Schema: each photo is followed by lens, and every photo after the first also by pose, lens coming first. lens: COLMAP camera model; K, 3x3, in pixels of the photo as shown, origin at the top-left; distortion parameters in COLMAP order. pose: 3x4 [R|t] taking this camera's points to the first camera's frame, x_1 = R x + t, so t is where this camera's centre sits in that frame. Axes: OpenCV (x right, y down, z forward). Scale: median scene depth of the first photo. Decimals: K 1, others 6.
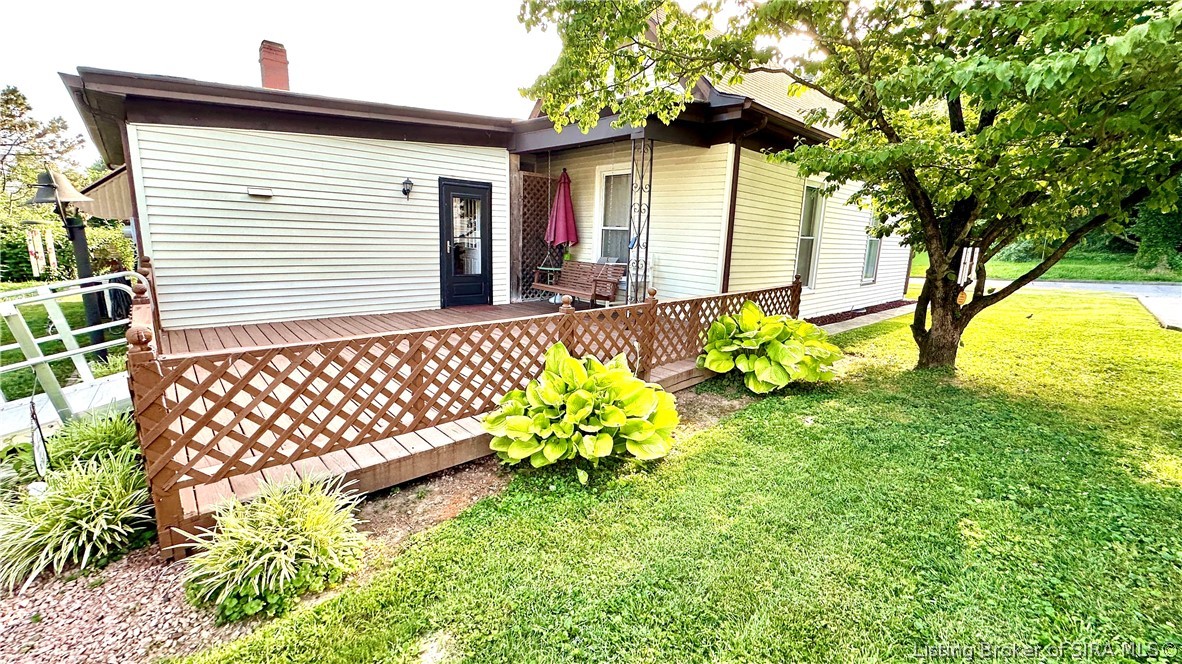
lens RADIAL K [[466.6, 0, 593.1], [0, 466.6, 332.5], [0, 0, 1]] dist [-0.008188, 0.001095]
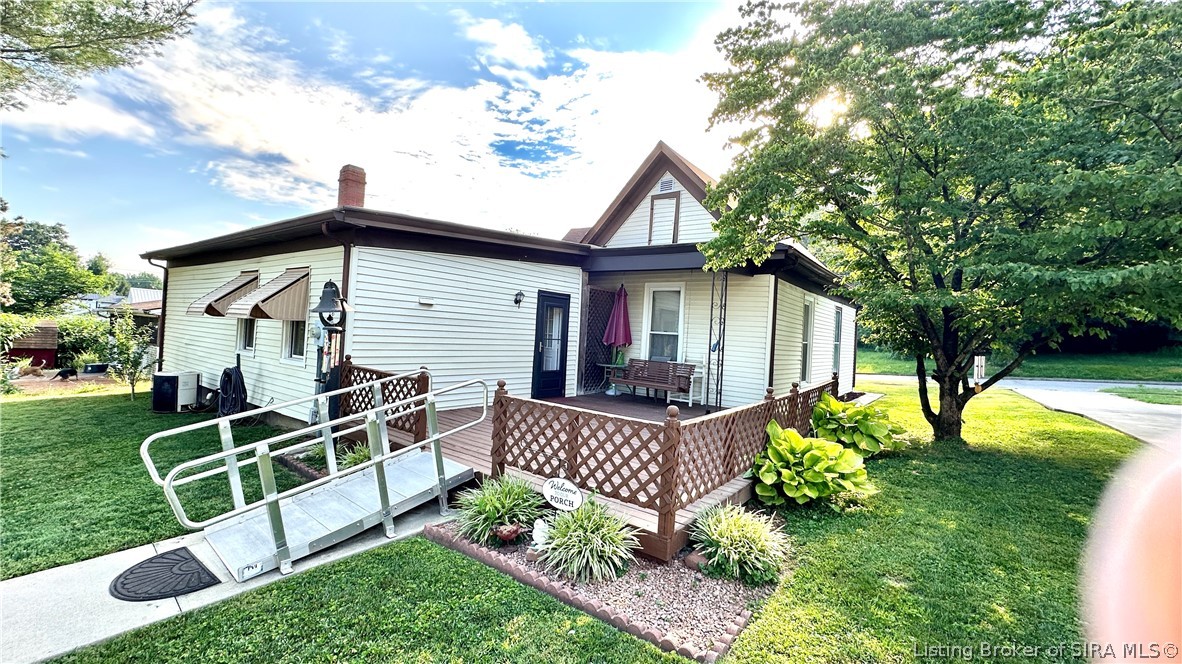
lens RADIAL K [[466.6, 0, 589.5], [0, 466.6, 329.4], [0, 0, 1]] dist [-0.008188, 0.001095]
pose [[0.985389, 0.018978, 0.169261, -0.391587], [0.016214, 0.978807, -0.204140, 0.013691], [-0.169548, 0.203902, 0.964198, -0.156956]]
